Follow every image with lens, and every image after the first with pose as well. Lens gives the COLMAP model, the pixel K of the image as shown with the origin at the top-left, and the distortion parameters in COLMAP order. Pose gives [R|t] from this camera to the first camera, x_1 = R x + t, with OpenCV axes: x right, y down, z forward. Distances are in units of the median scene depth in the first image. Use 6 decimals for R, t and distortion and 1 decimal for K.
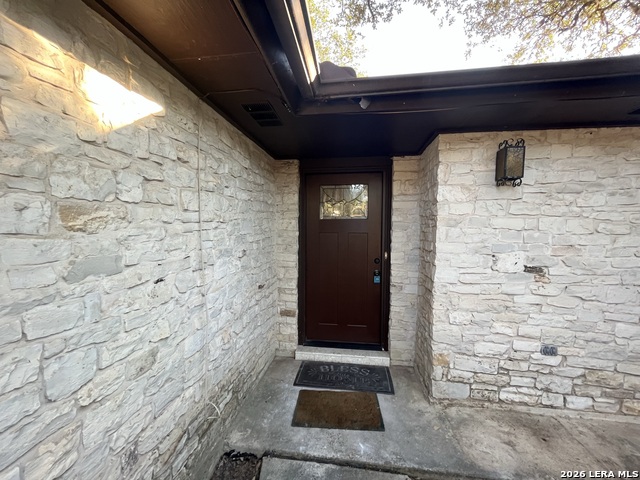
lens RADIAL K [[259.8, 0, 319.9], [0, 259.8, 241.5], [0, 0, 1]] dist [-0.000872, -0.000727]
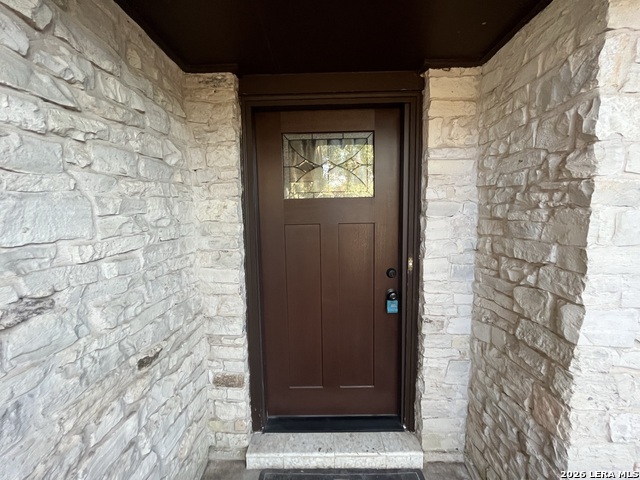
lens RADIAL K [[259.8, 0, 319.6], [0, 259.8, 239.5], [0, 0, 1]] dist [-0.000872, -0.000727]
pose [[0.991393, -0.034157, 0.126386, 0.000581], [0.028288, 0.998449, 0.047944, -0.028422], [-0.127828, -0.043956, 0.990822, 0.492526]]
